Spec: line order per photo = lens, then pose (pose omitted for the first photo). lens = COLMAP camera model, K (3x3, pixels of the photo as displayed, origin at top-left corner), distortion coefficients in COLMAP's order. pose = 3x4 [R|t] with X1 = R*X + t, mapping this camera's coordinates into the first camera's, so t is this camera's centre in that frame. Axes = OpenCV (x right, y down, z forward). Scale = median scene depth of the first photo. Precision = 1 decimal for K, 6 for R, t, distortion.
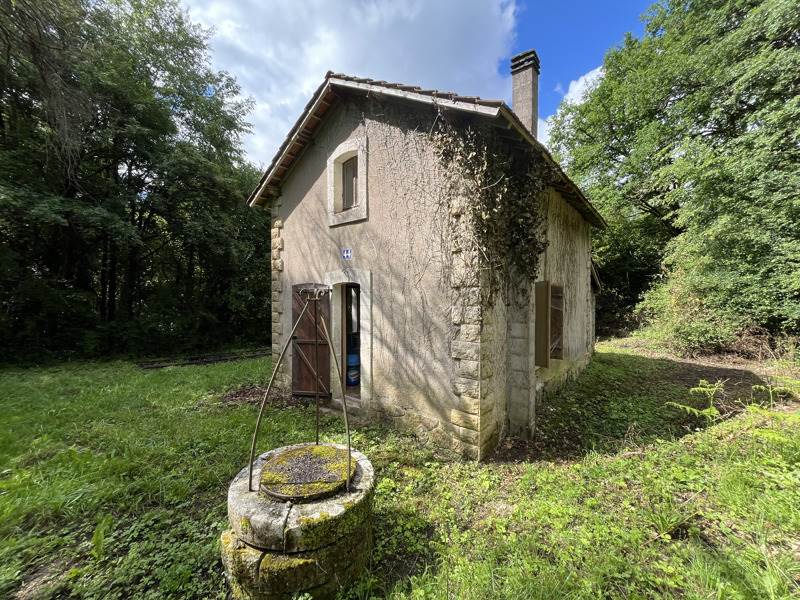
lens RADIAL K [[321.7, 0, 400.0], [0, 321.7, 298.3], [0, 0, 1]] dist [-0.002984, 0.000285]
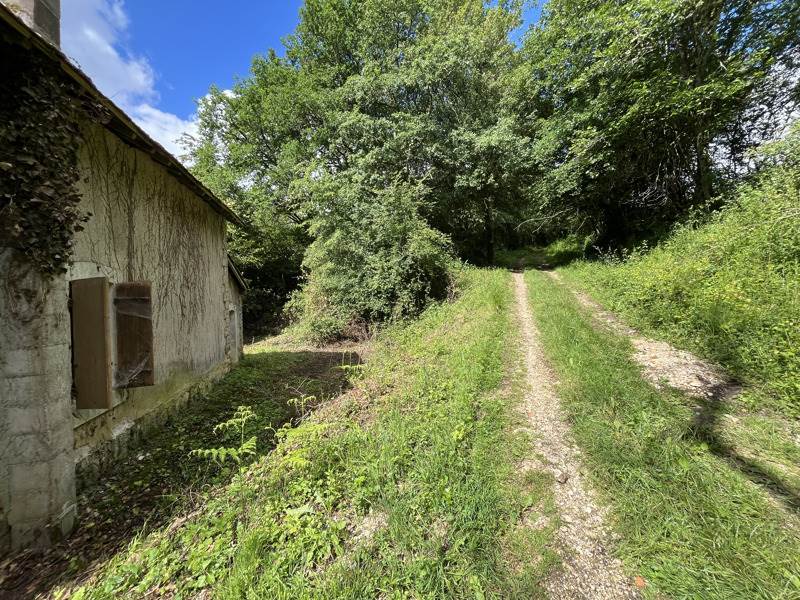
lens RADIAL K [[321.7, 0, 400.2], [0, 321.7, 296.7], [0, 0, 1]] dist [-0.002984, 0.000285]
pose [[0.598019, -0.023213, 0.801146, 0.139303], [0.029722, 0.999535, 0.006776, -0.000203], [-0.800931, 0.019759, 0.598431, 0.055859]]
